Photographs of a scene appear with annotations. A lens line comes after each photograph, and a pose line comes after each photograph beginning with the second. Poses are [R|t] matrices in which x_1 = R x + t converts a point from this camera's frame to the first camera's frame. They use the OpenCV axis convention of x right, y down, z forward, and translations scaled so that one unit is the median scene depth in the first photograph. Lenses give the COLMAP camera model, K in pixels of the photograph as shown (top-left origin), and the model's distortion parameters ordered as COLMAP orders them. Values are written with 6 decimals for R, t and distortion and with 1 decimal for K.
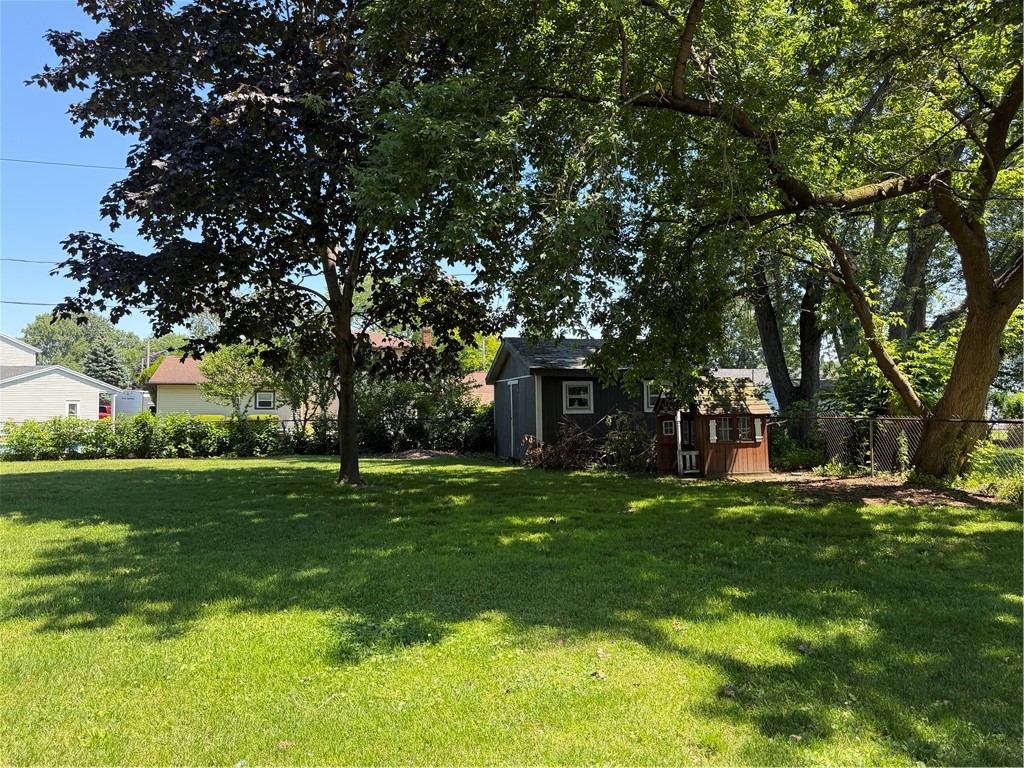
lens RADIAL K [[788.2, 0, 511.2], [0, 788.2, 382.2], [0, 0, 1]] dist [0.004984, -0.004779]
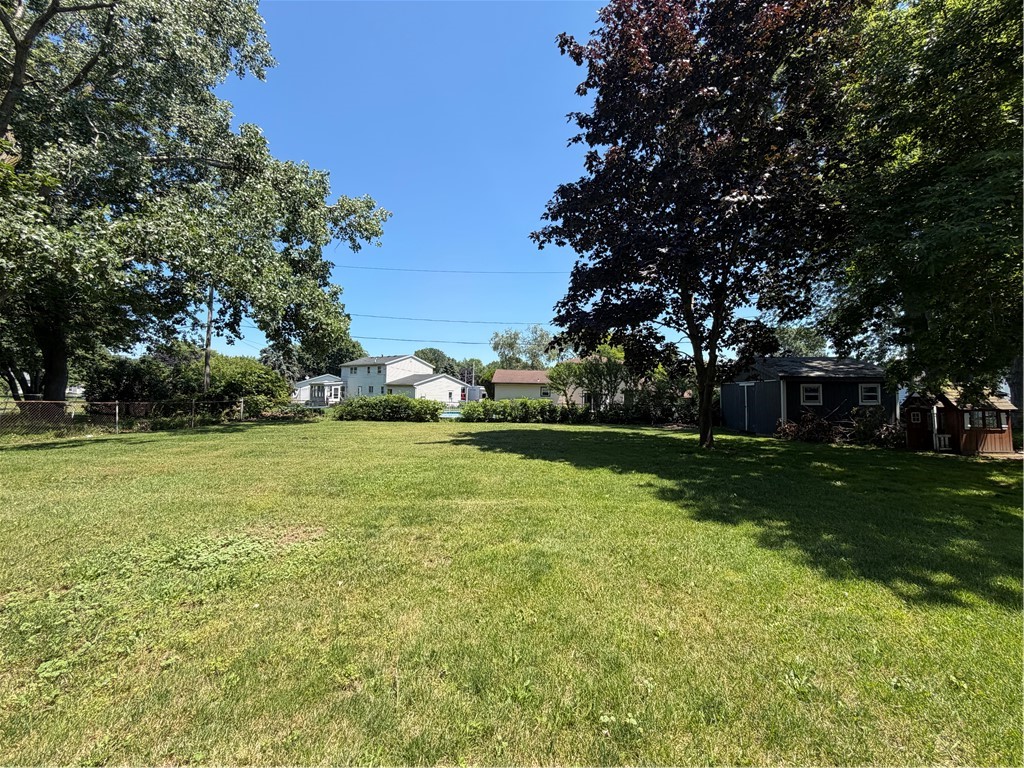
lens RADIAL K [[409.8, 0, 515.9], [0, 409.8, 388.7], [0, 0, 1]] dist [0.001615, -0.000046]
pose [[0.954812, 0.008910, -0.297078, -0.284104], [-0.004011, 0.999846, 0.017094, -0.004335], [0.297185, -0.015130, 0.954700, 0.064727]]
